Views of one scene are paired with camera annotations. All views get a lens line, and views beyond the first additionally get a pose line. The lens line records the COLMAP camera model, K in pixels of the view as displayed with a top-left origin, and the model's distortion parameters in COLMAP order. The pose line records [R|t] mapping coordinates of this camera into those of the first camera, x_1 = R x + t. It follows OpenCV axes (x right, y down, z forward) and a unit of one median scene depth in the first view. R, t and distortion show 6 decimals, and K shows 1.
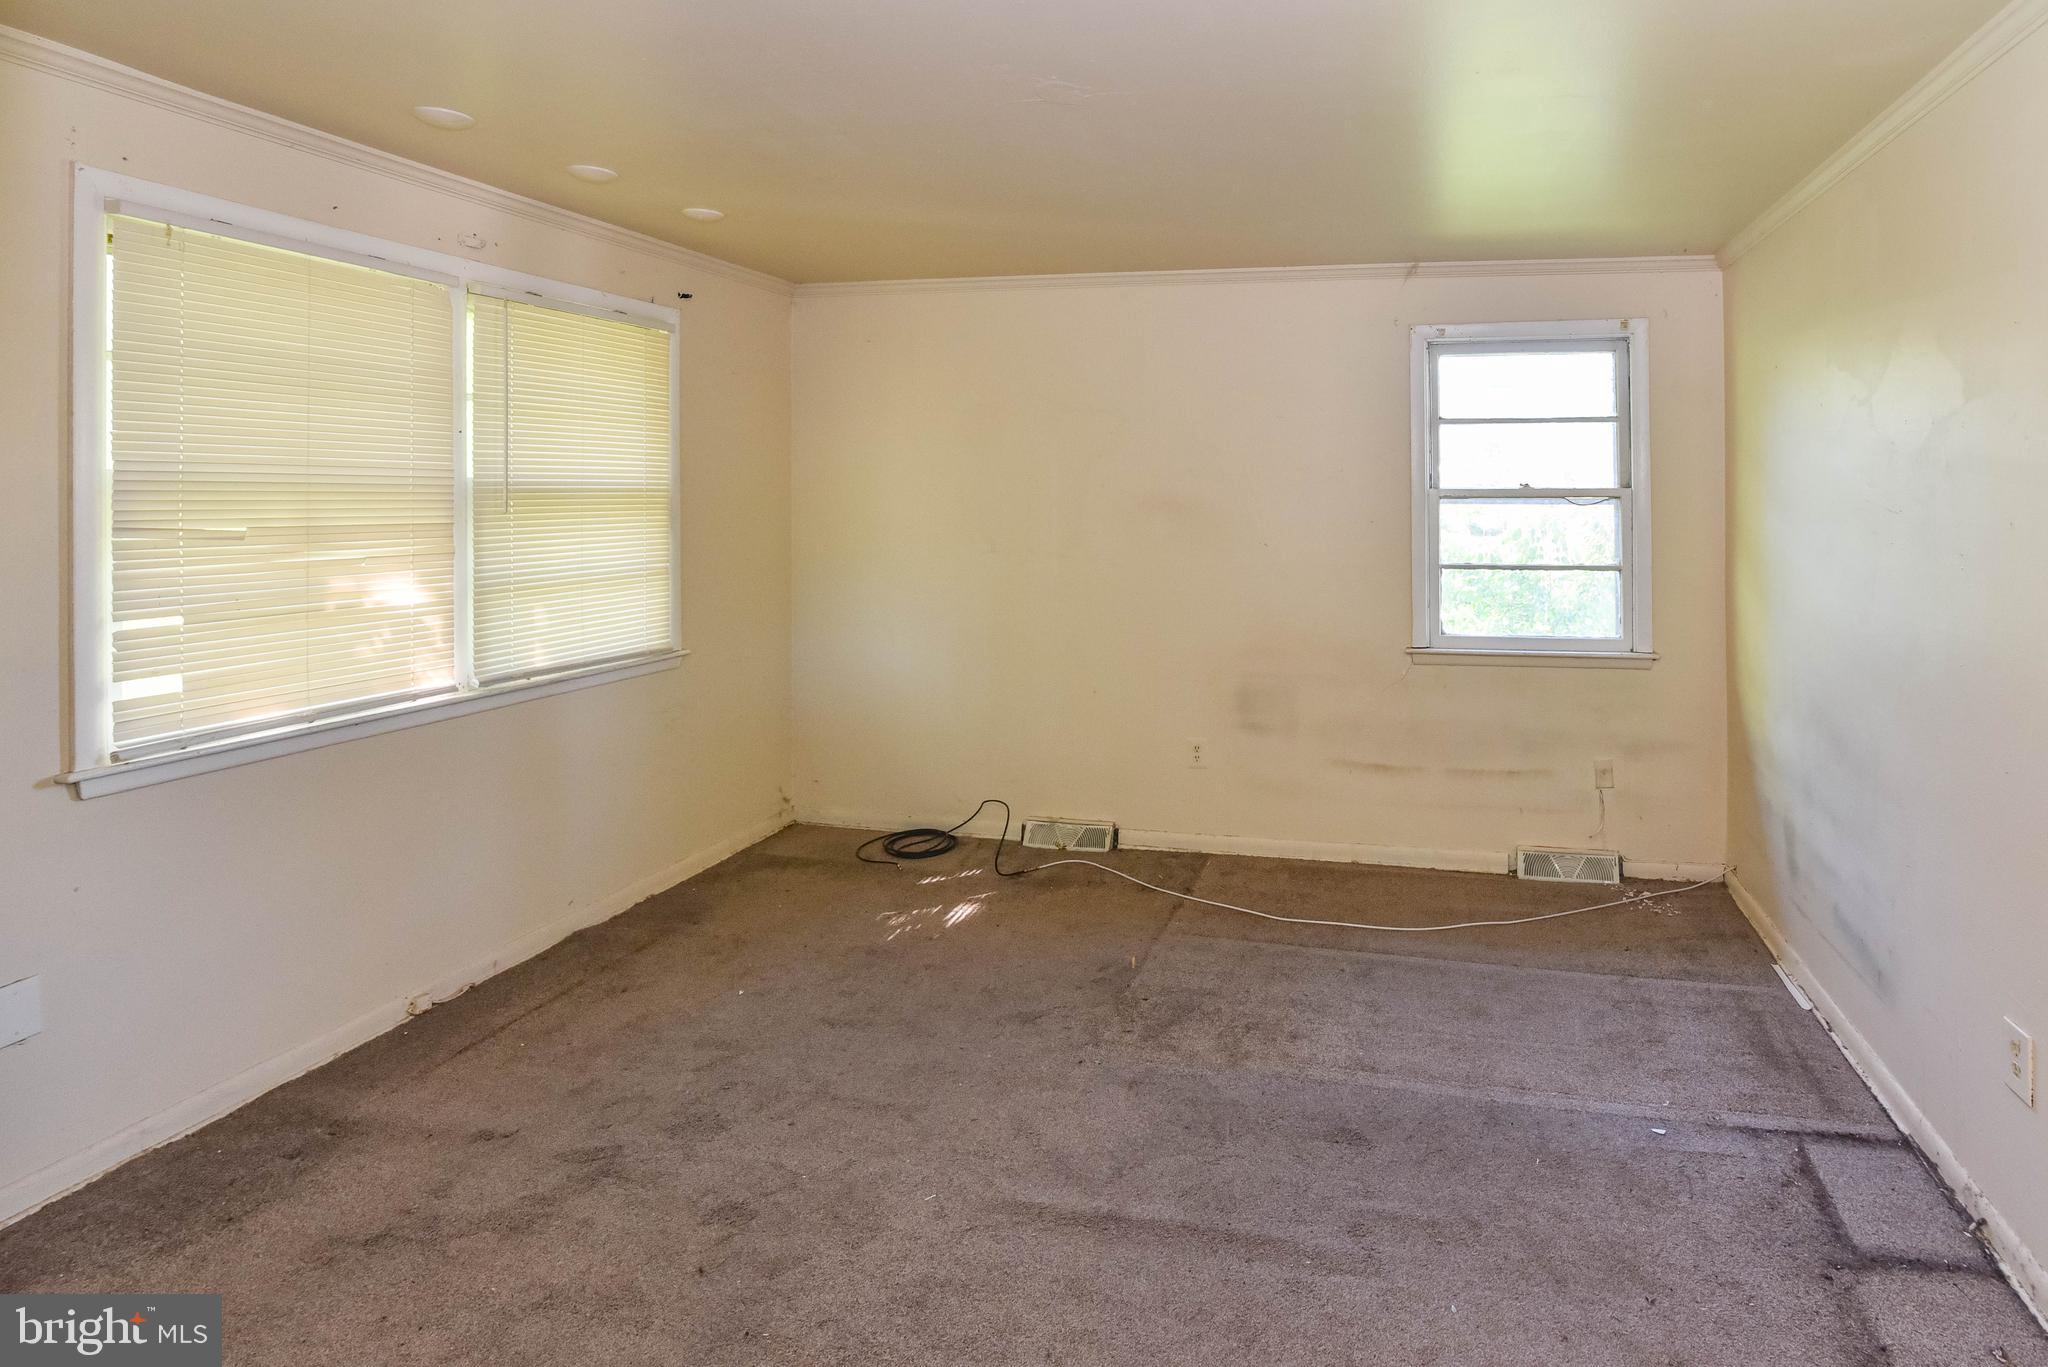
lens RADIAL K [[1043.0, 0, 1024.0], [0, 1043.0, 683.5], [0, 0, 1]] dist [-0.020690, 0.000375]
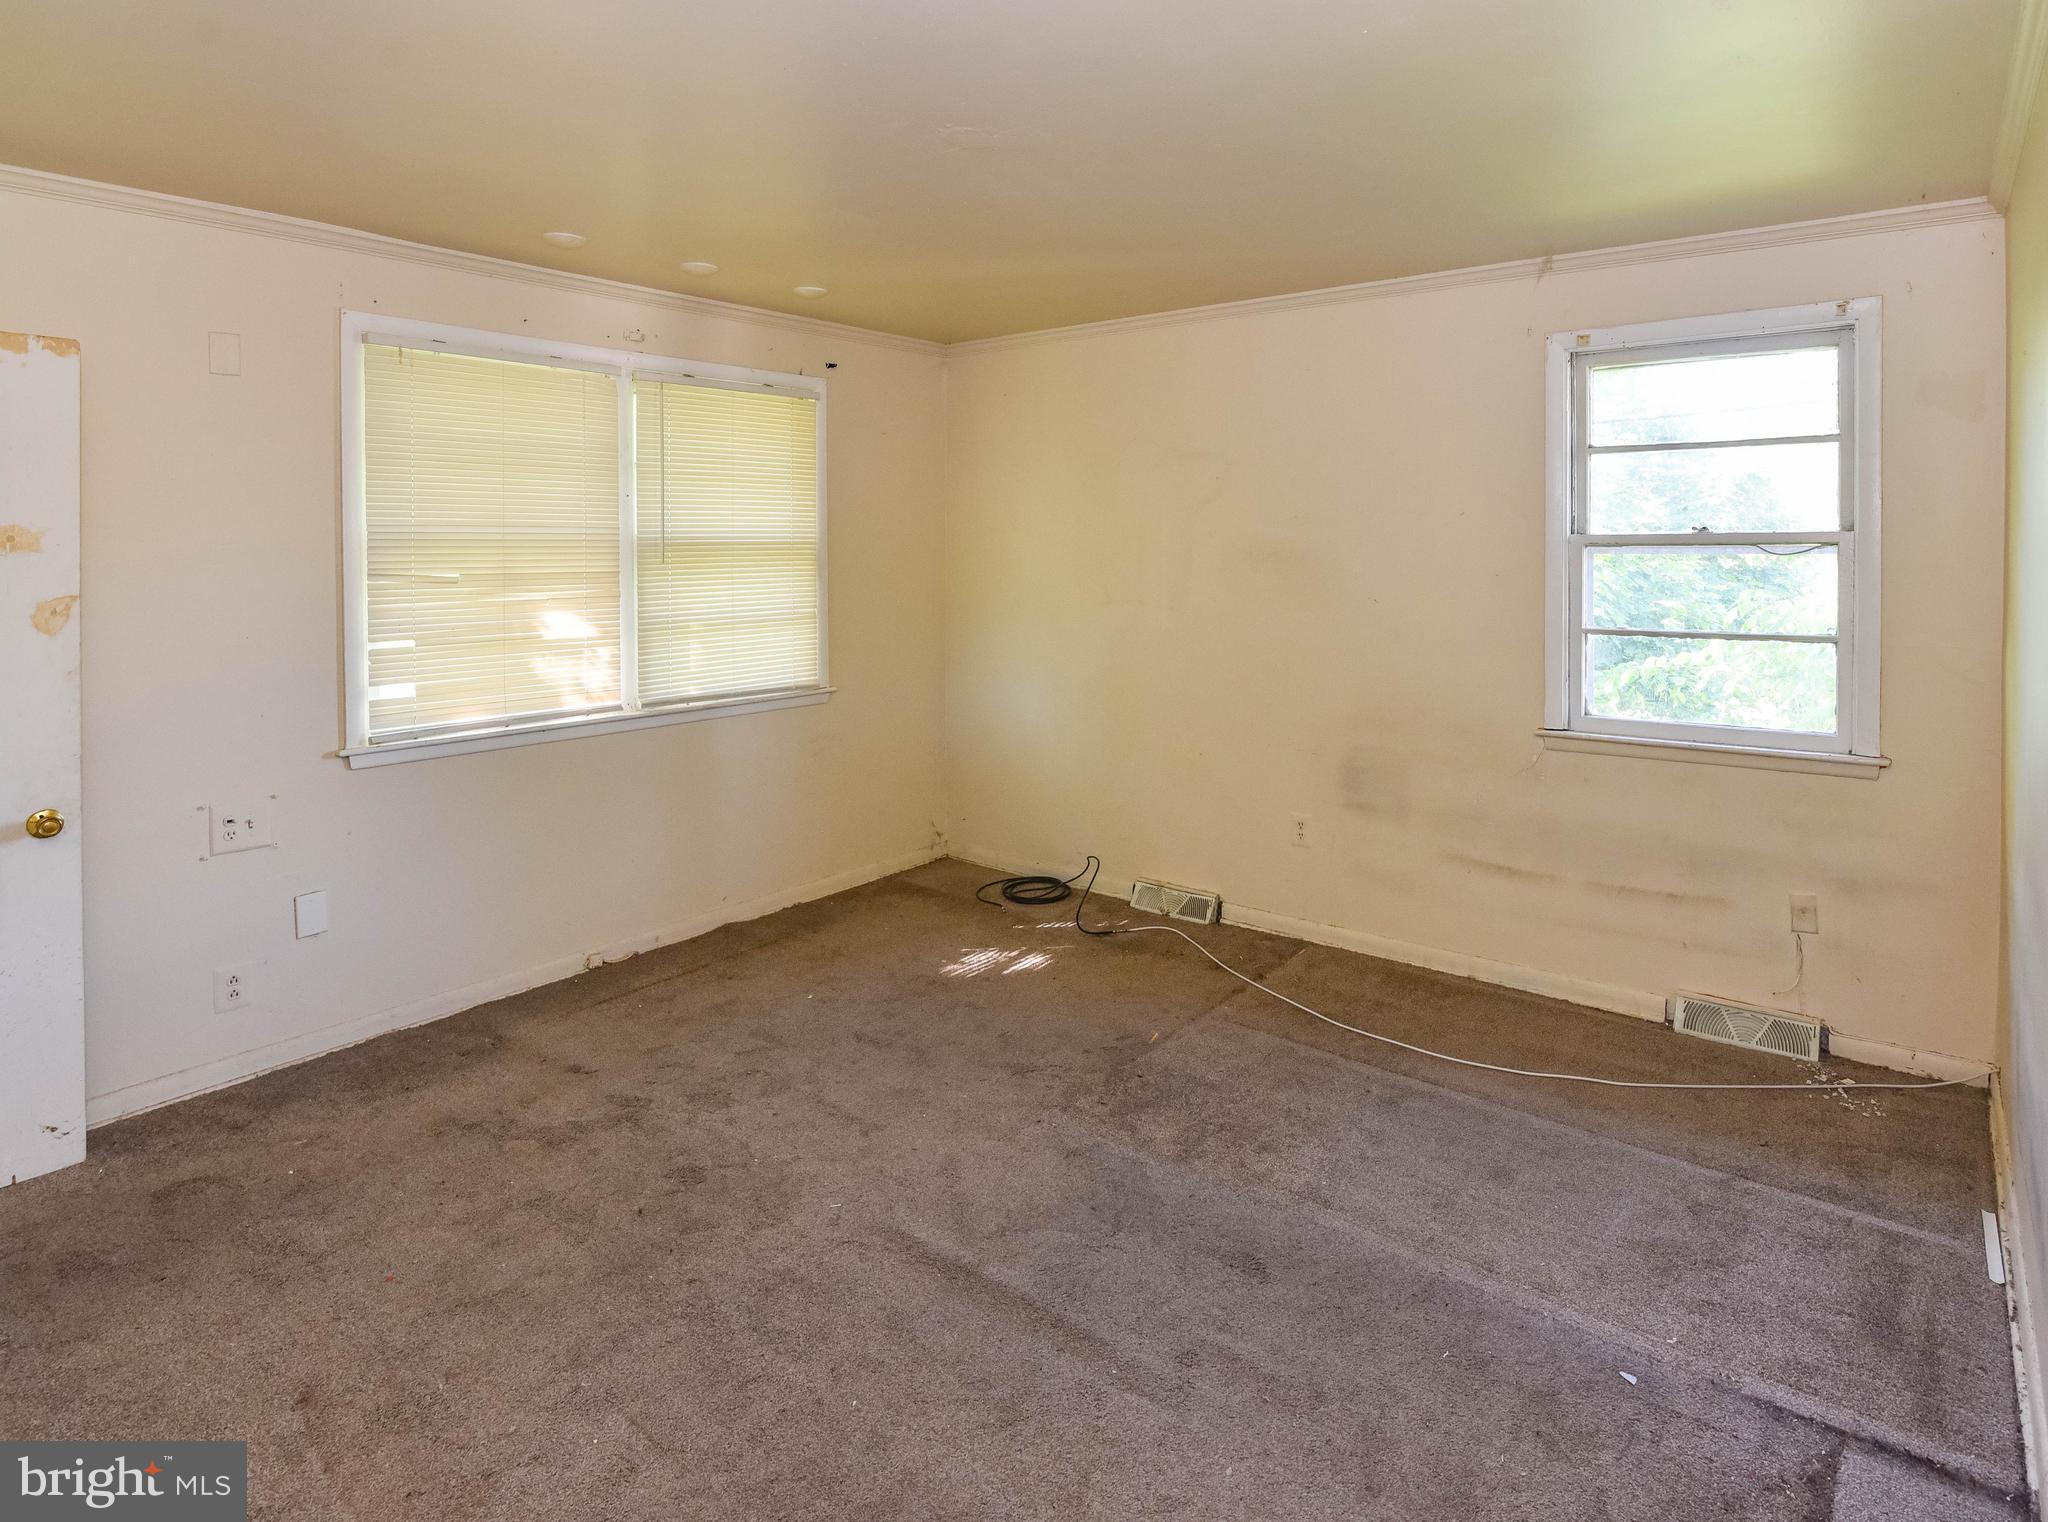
lens RADIAL K [[1056.1, 0, 1024.0], [0, 1056.1, 761.0], [0, 0, 1]] dist [-0.022273, 0.002395]
pose [[0.901110, 0.080225, -0.426104, 0.414362], [-0.070320, 0.996764, 0.038956, -0.014573], [0.427850, -0.005140, 0.903835, 0.085217]]
